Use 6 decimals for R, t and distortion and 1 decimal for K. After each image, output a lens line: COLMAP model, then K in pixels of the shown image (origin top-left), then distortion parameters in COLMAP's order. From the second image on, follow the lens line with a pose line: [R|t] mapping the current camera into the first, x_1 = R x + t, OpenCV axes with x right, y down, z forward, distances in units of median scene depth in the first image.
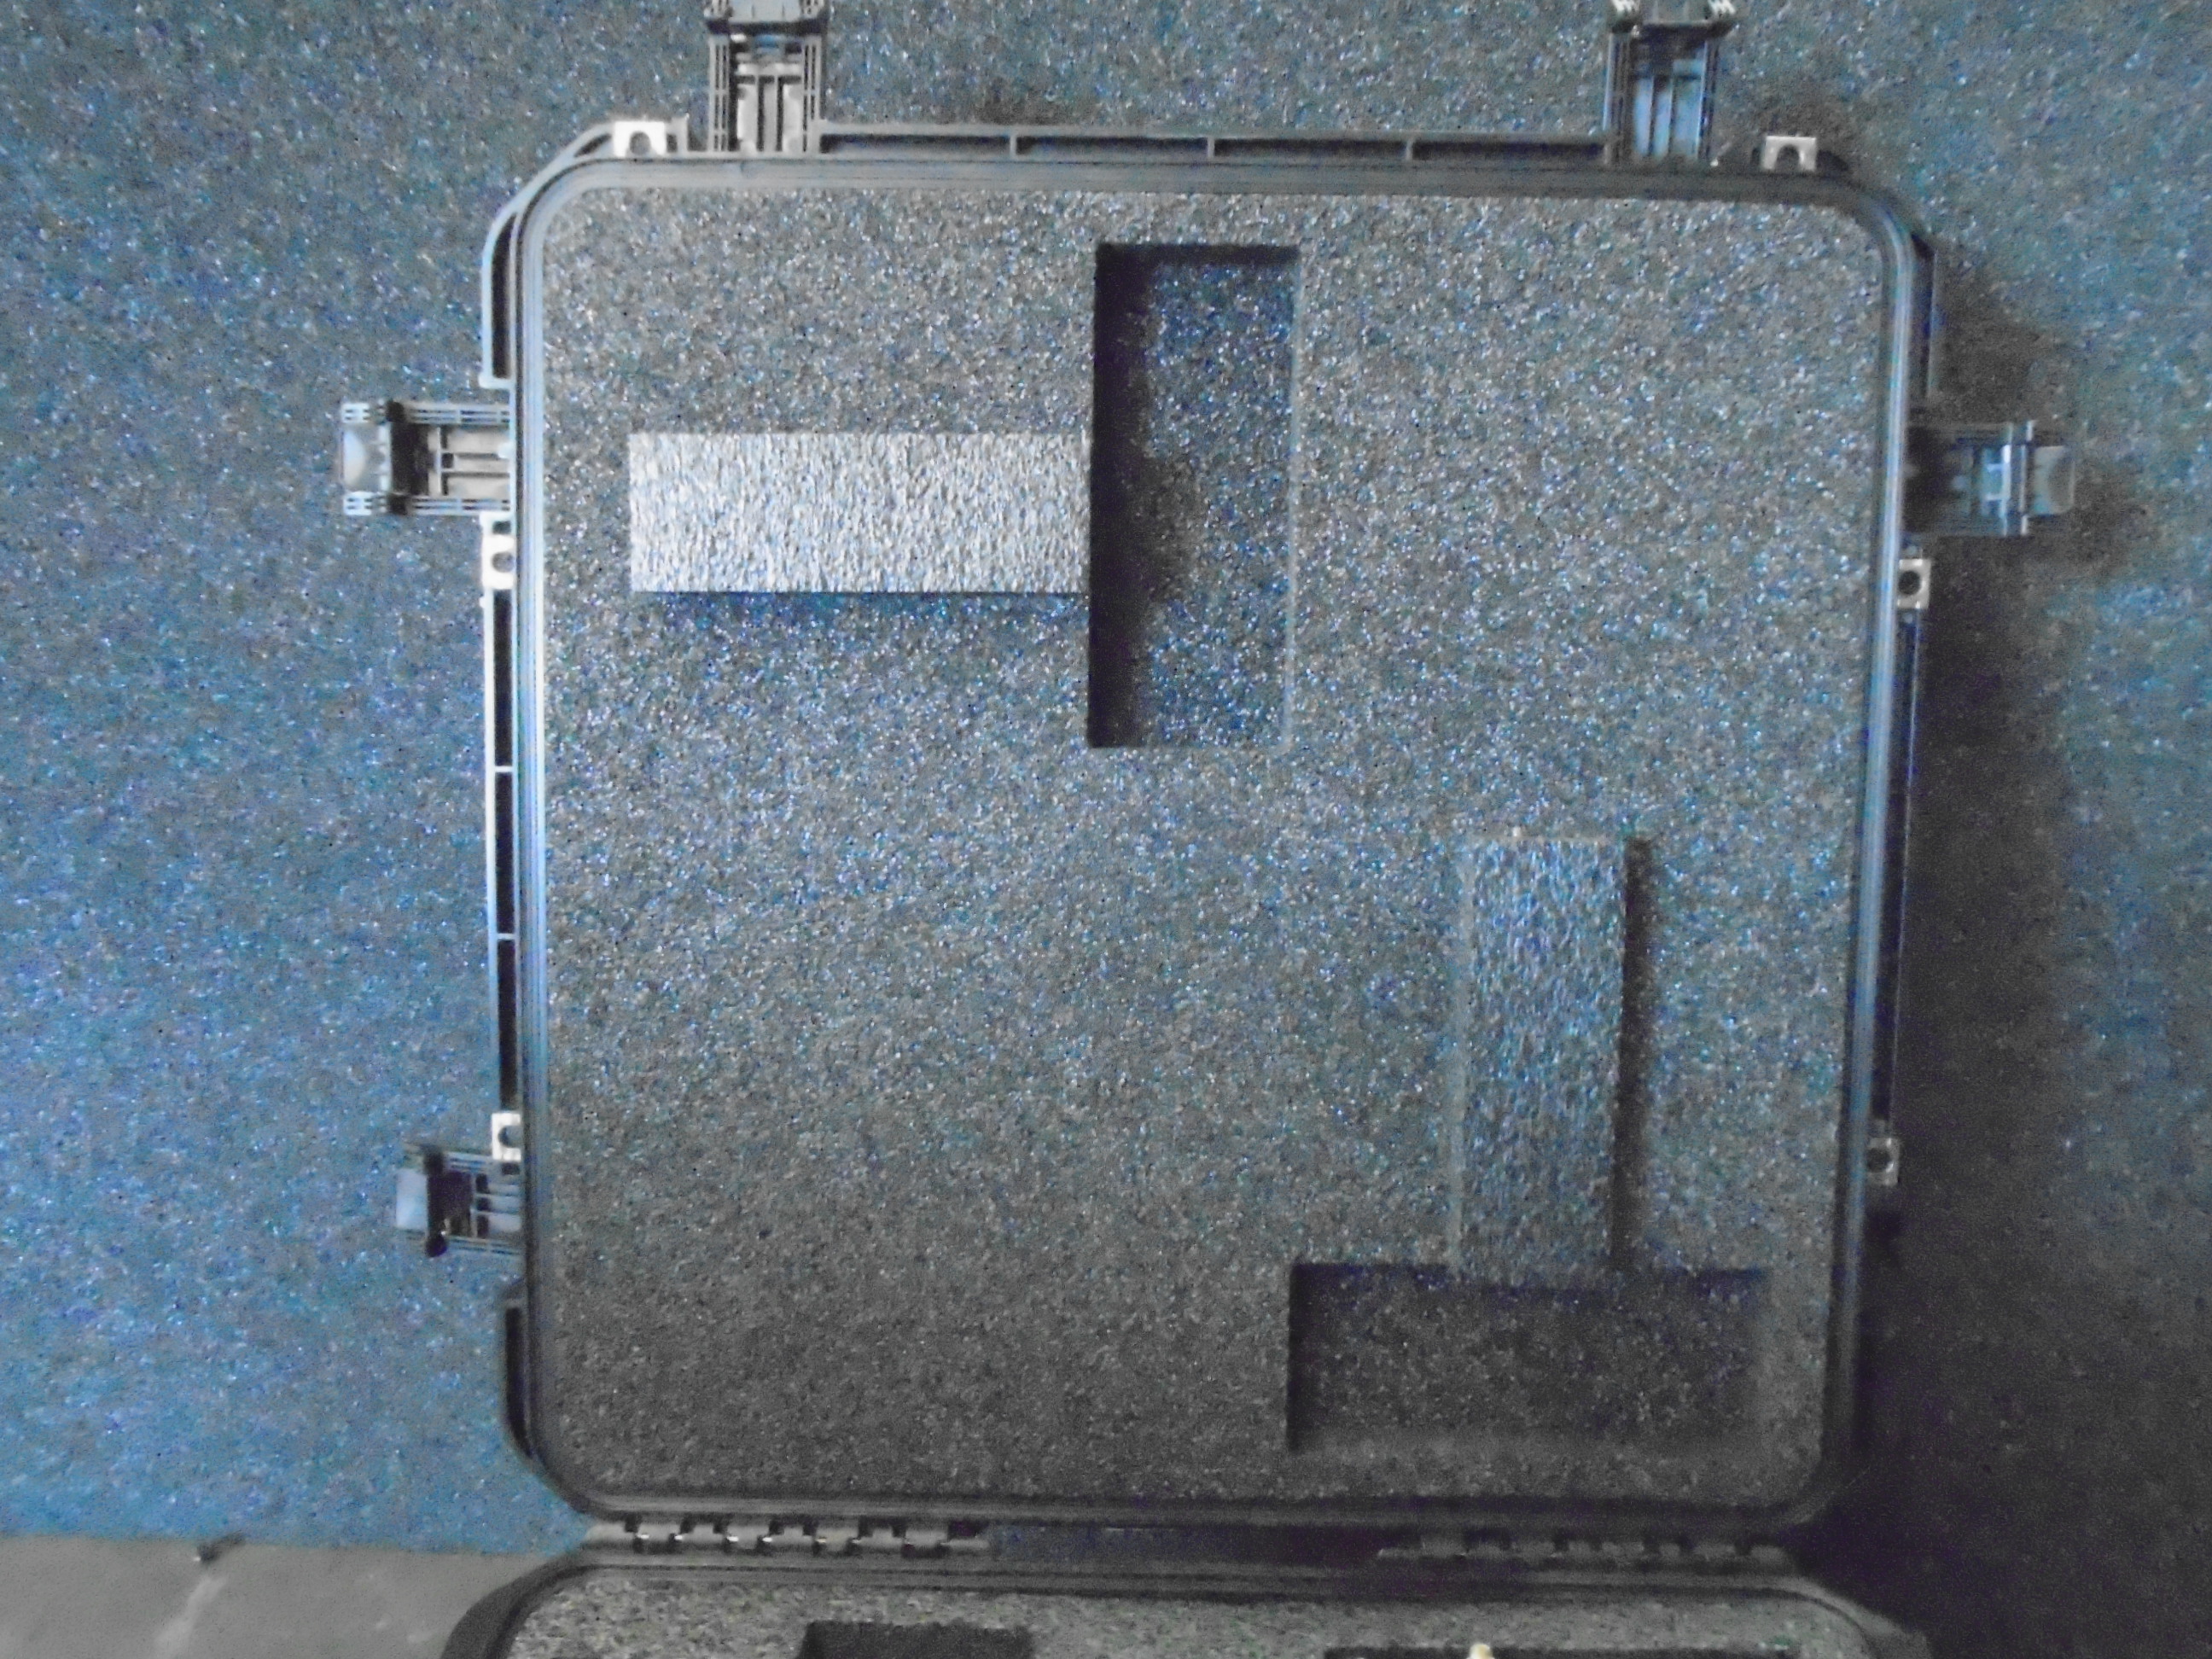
lens RADIAL K [[2776.2, 0, 1044.8], [0, 2776.2, 464.3], [0, 0, 1]] dist [-0.009493, -0.050183]
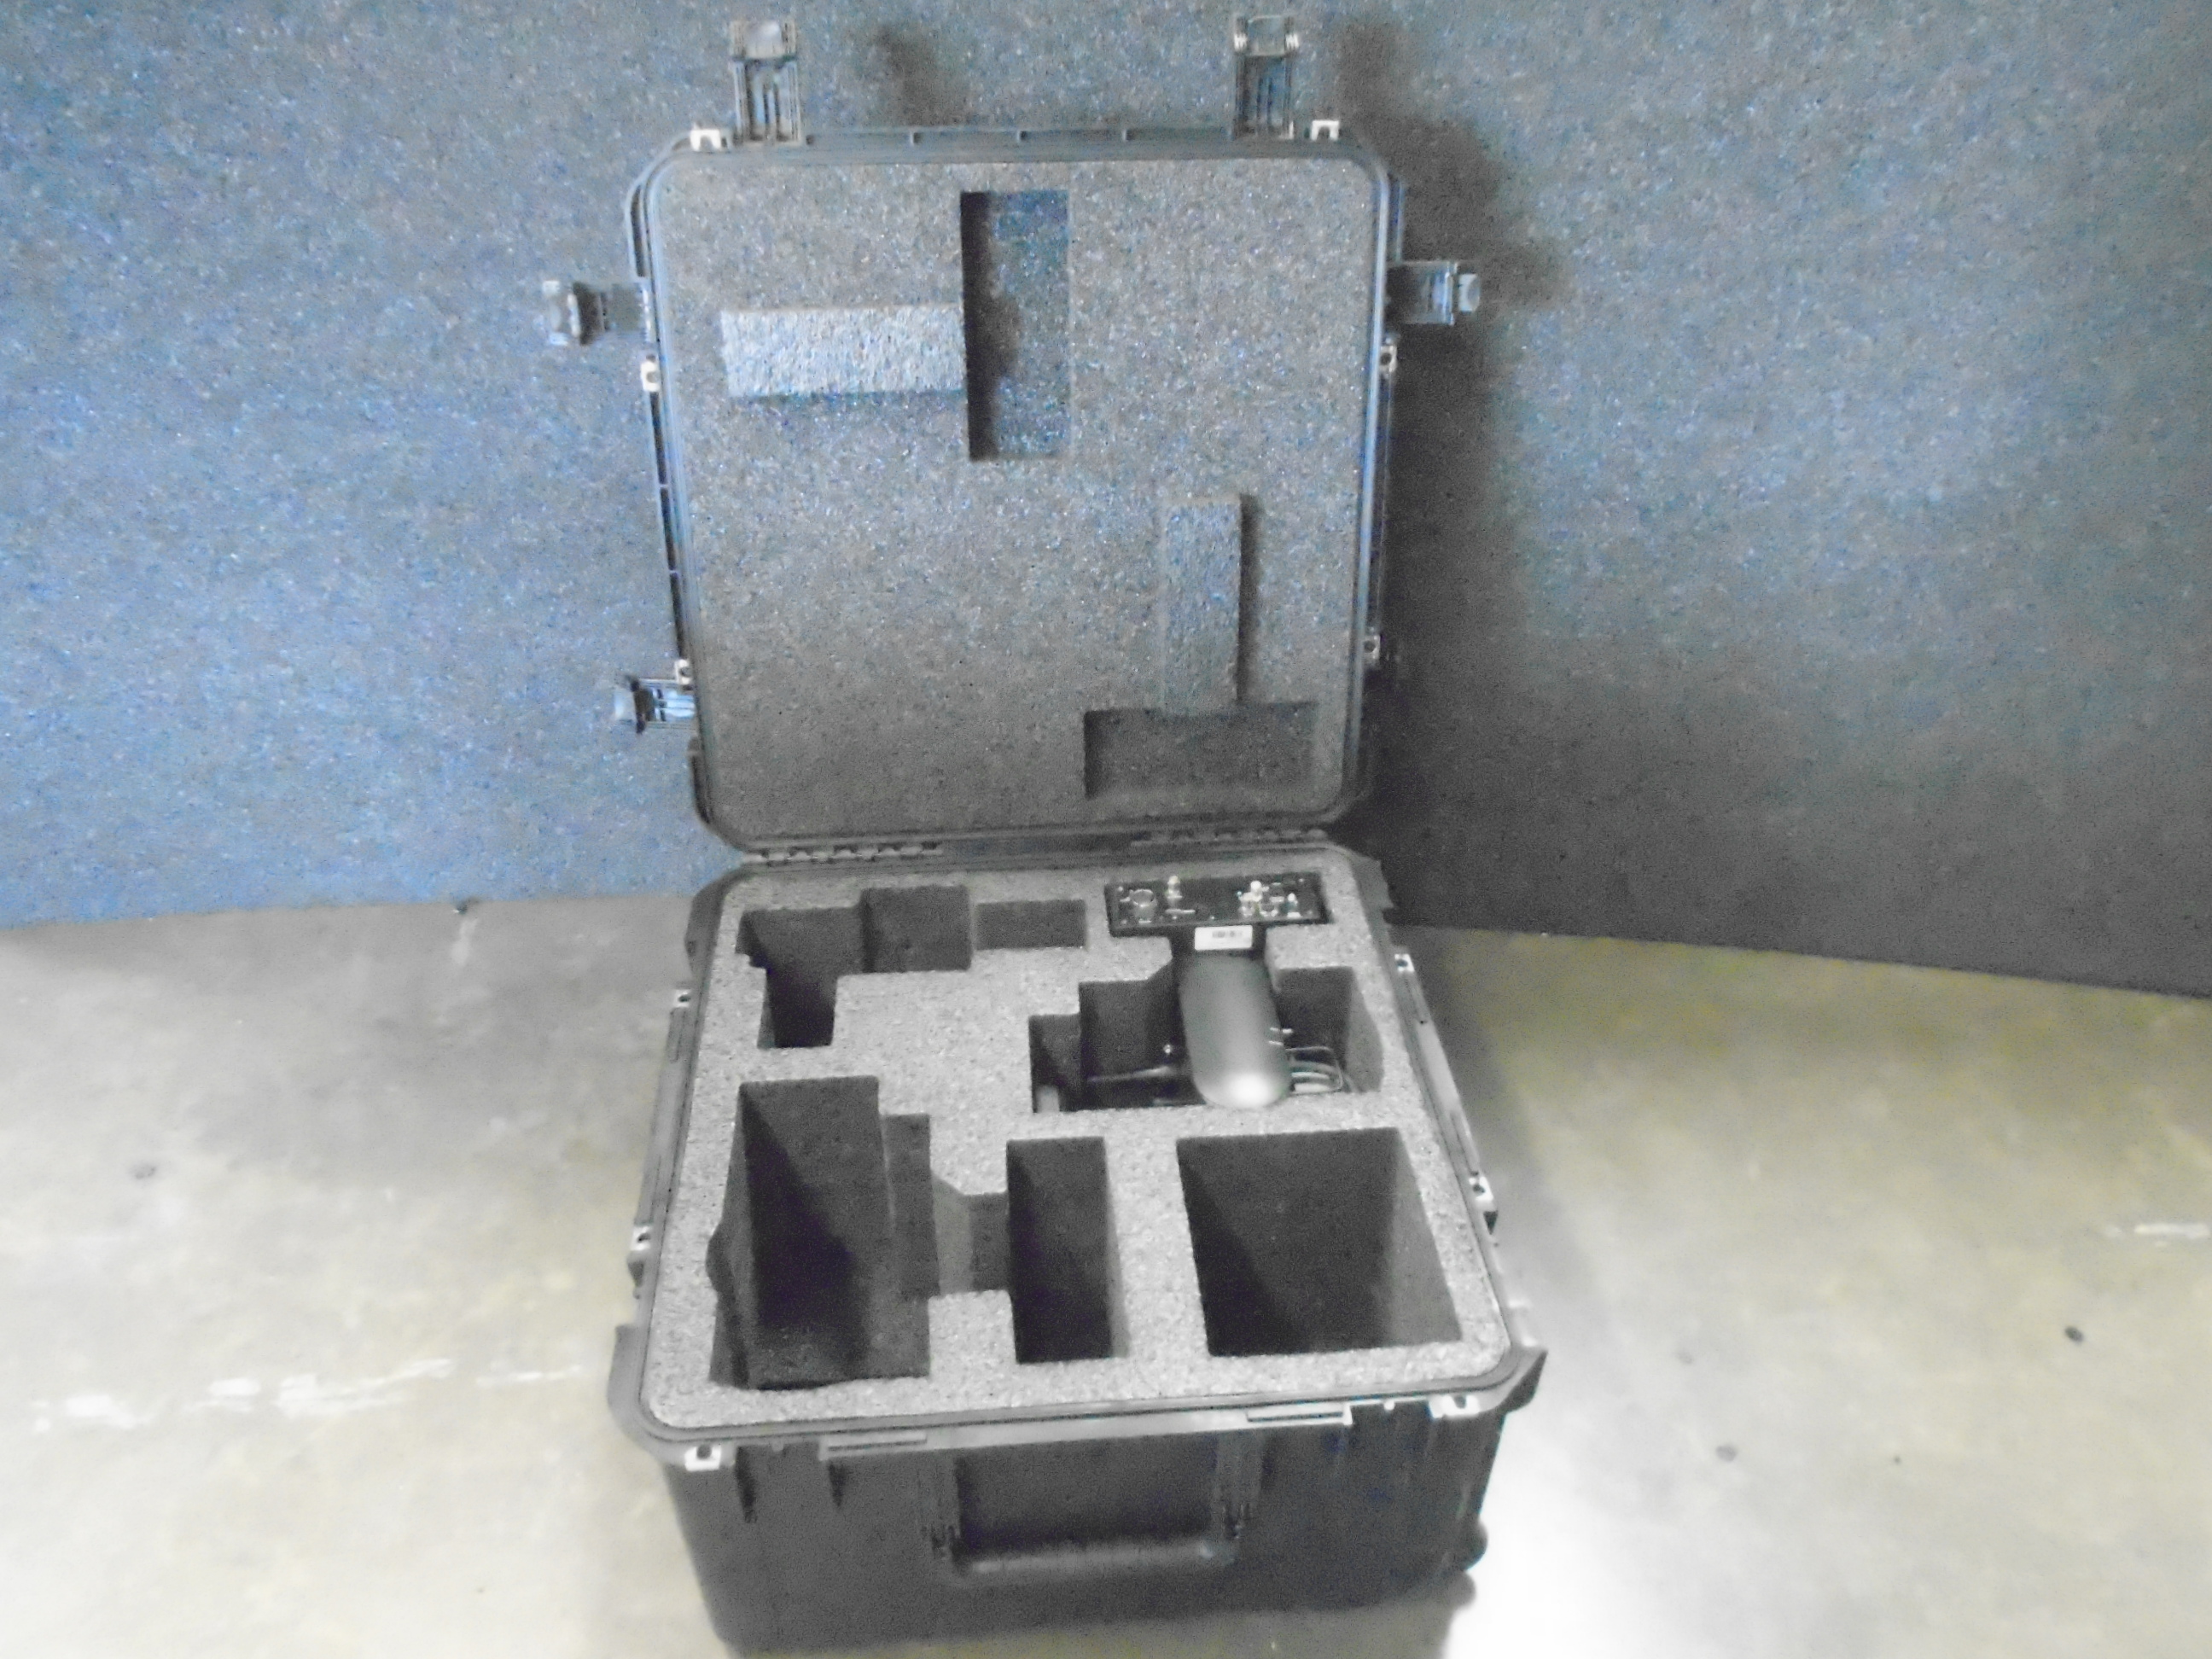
lens RADIAL K [[1715.6, 0, 1106.0], [0, 1715.6, 829.5], [0, 0, 1]] dist [-0.000247, -0.001128]
pose [[0.994372, -0.062722, 0.085378, -0.008196], [0.029495, 0.937944, 0.345530, -0.067276], [-0.101752, -0.341068, 0.934516, -0.214584]]
